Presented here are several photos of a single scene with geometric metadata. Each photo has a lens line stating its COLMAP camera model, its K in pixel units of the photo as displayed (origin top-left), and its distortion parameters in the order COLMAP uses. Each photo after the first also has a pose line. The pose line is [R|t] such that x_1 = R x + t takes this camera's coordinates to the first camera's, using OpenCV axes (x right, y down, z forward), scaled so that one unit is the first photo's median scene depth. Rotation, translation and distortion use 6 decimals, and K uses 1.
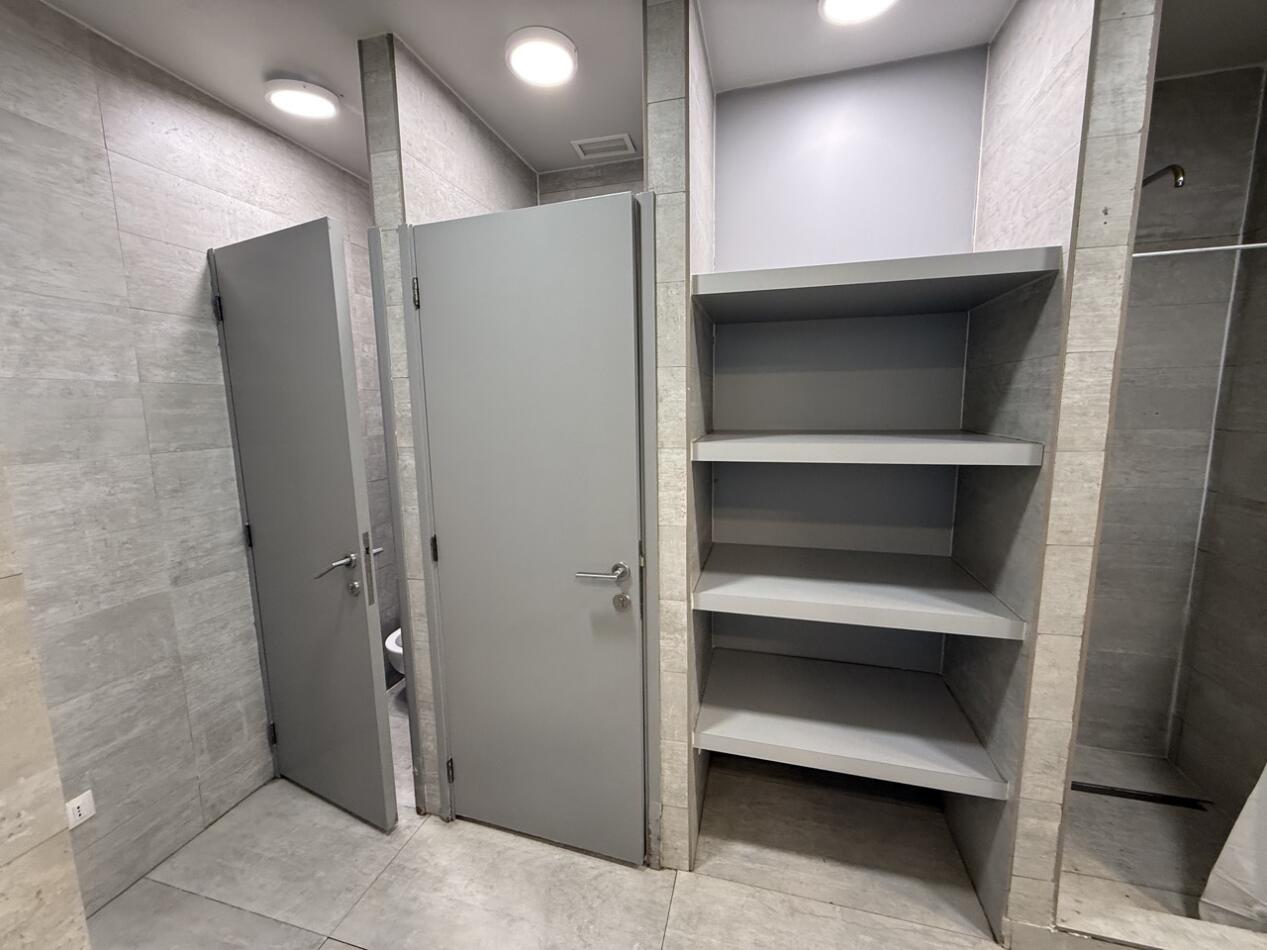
lens RADIAL K [[507.1, 0, 632.0], [0, 507.1, 476.8], [0, 0, 1]] dist [-0.000490, -0.000018]
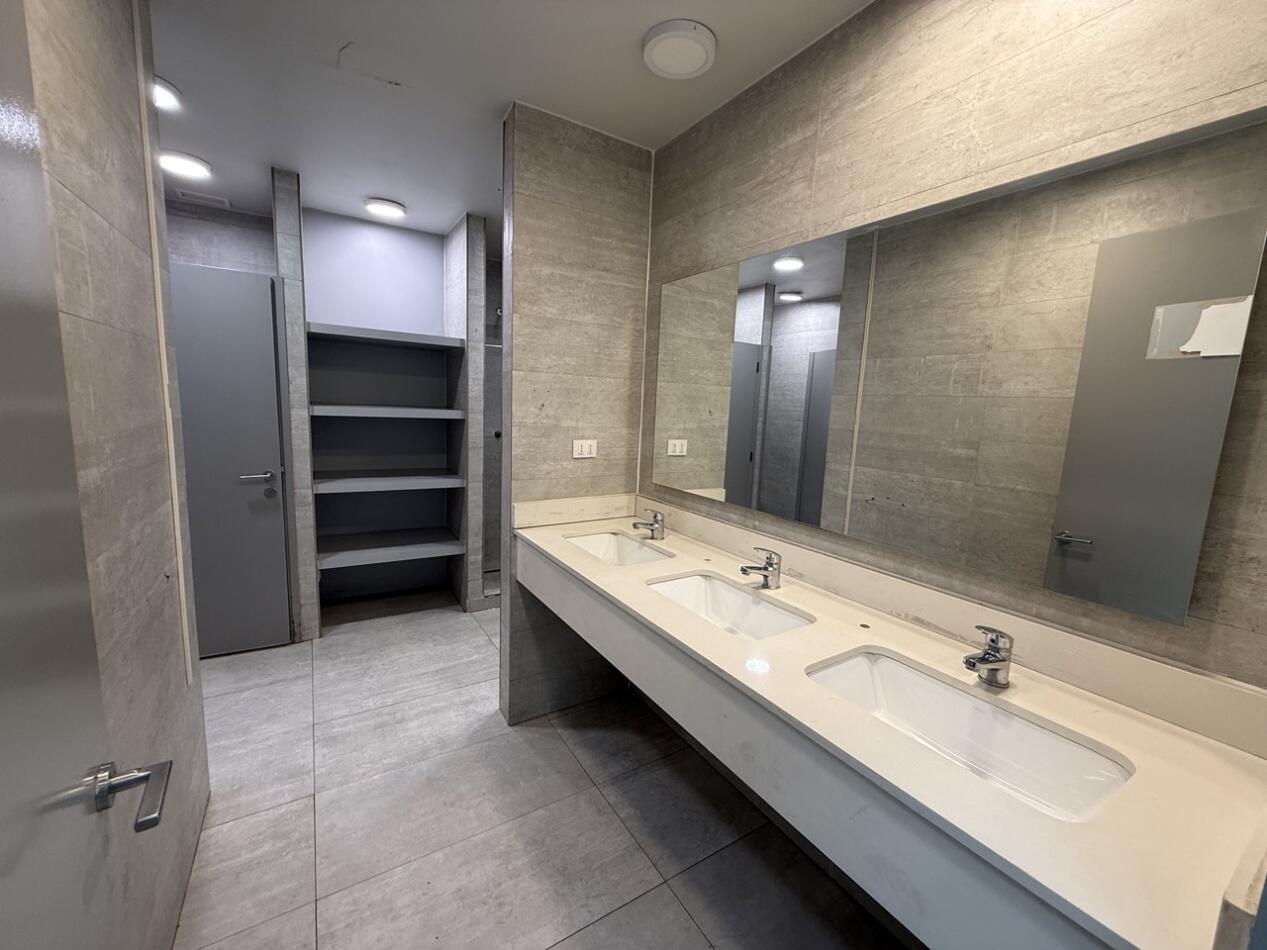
lens RADIAL K [[507.1, 0, 632.0], [0, 507.1, 476.8], [0, 0, 1]] dist [-0.000490, -0.000018]
pose [[0.667026, -0.059968, 0.742617, -0.581093], [0.047421, 0.998152, 0.038009, 0.212154], [-0.743524, 0.009863, 0.668636, -1.368806]]
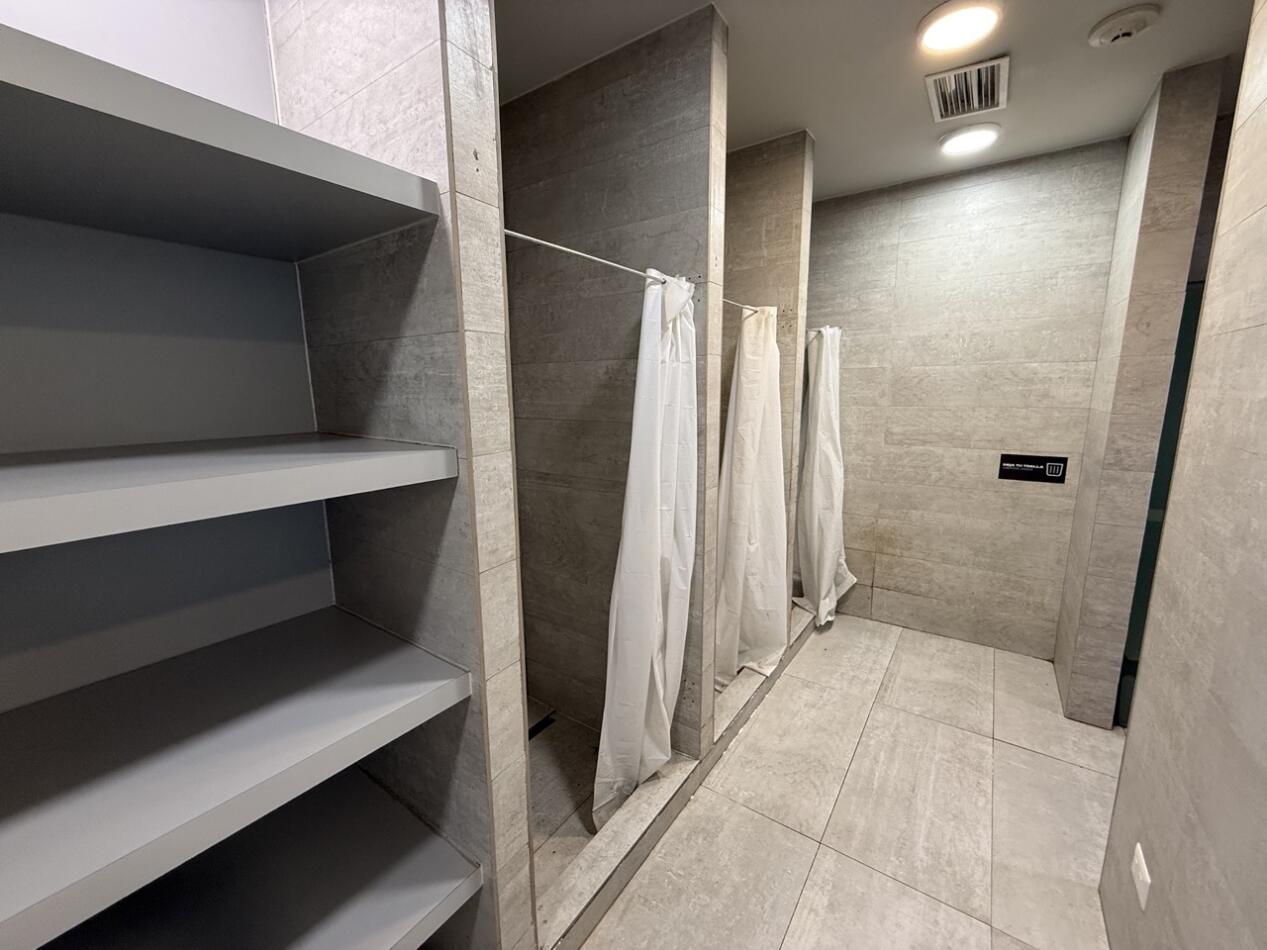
lens RADIAL K [[507.1, 0, 632.0], [0, 507.1, 476.8], [0, 0, 1]] dist [-0.000490, -0.000018]
pose [[0.343438, -0.147209, 0.927567, 0.172012], [0.132322, 0.985372, 0.107390, -0.065166], [-0.929807, 0.085855, 0.357893, 0.450567]]
